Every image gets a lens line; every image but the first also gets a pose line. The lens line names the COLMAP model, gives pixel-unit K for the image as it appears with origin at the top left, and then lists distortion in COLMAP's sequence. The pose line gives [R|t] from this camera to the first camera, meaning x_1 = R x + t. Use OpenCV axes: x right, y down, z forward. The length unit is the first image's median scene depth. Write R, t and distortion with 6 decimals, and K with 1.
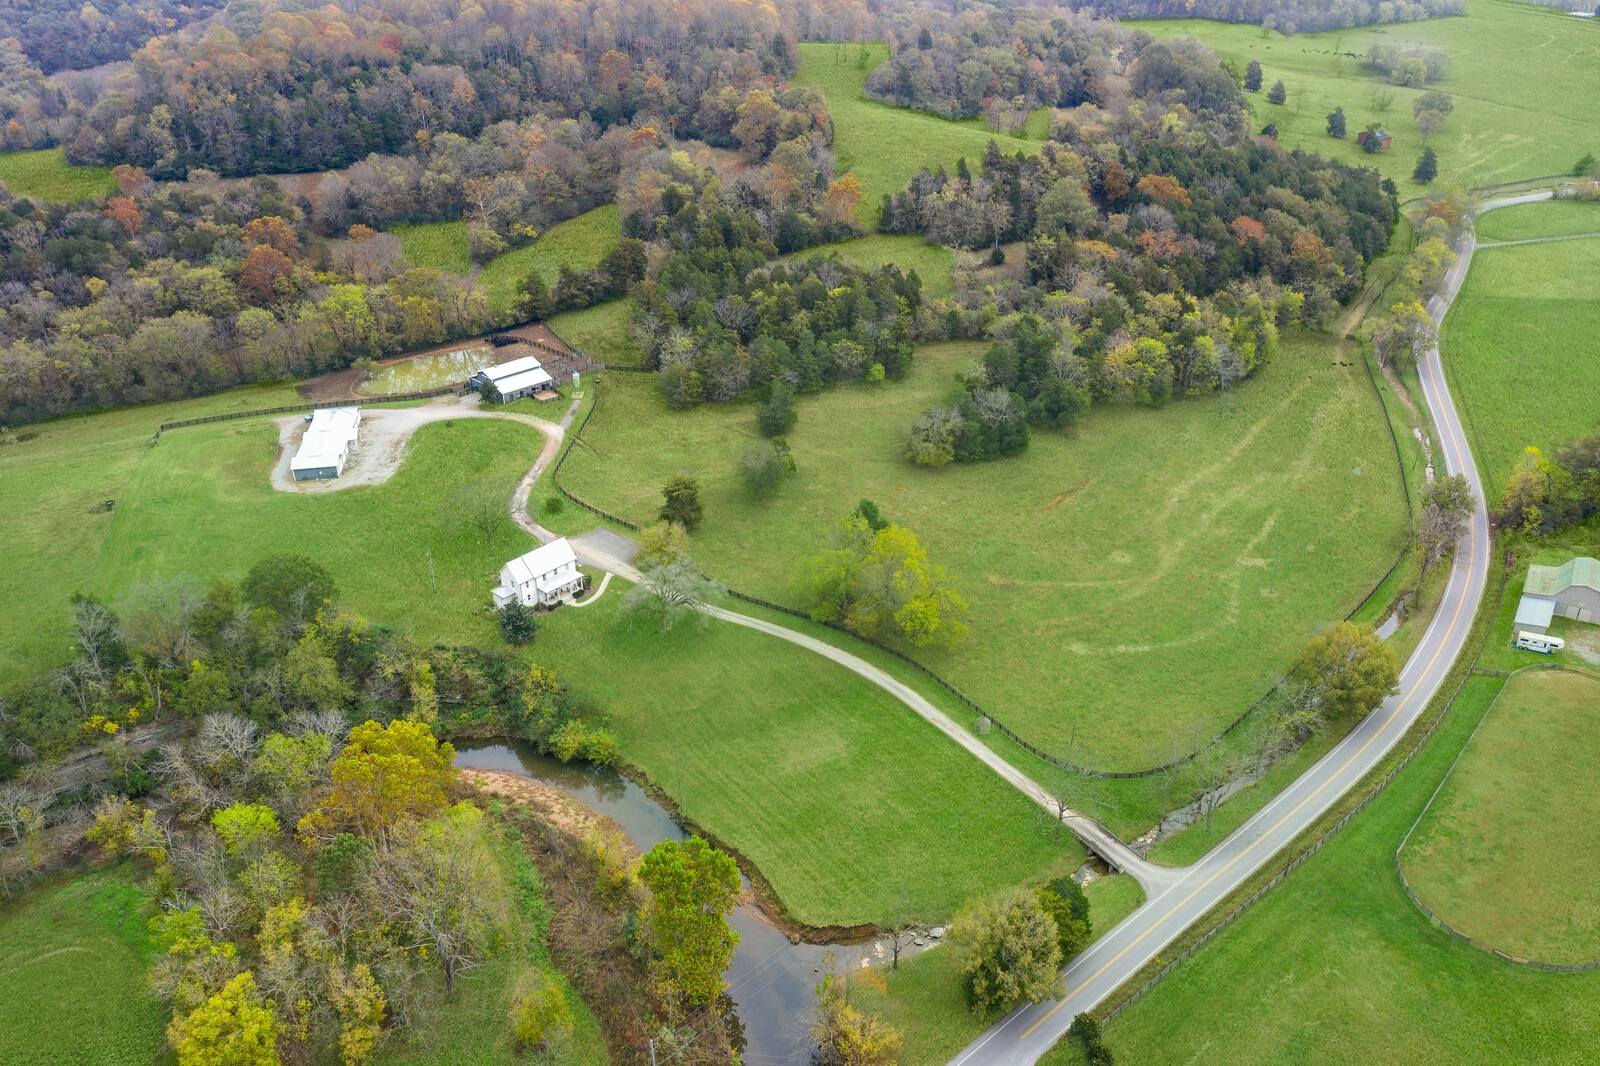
lens RADIAL K [[1263.5, 0, 792.2], [0, 1263.5, 537.0], [0, 0, 1]] dist [-0.017807, 0.005218]
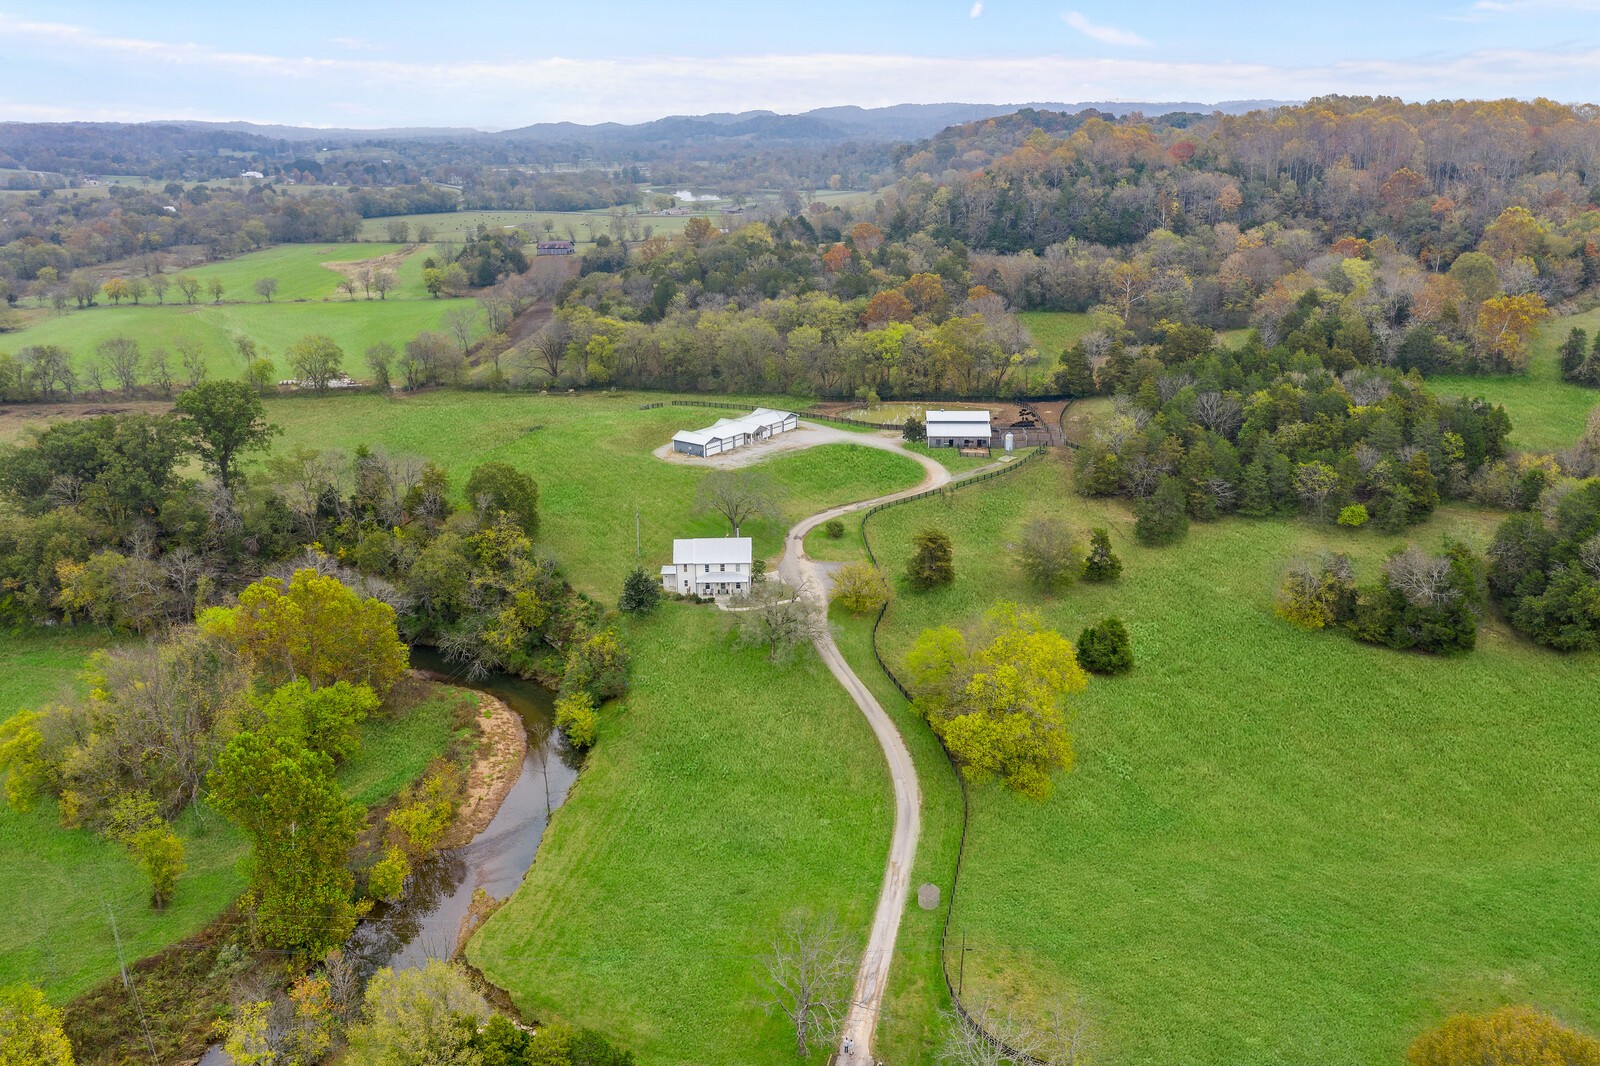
lens RADIAL K [[1263.5, 0, 797.6], [0, 1263.5, 527.7], [0, 0, 1]] dist [-0.017807, 0.005218]
pose [[0.688553, 0.238005, -0.685018, 0.357116], [-0.339062, 0.940660, -0.013986, -0.004151], [0.641040, 0.241894, 0.728392, 0.273425]]
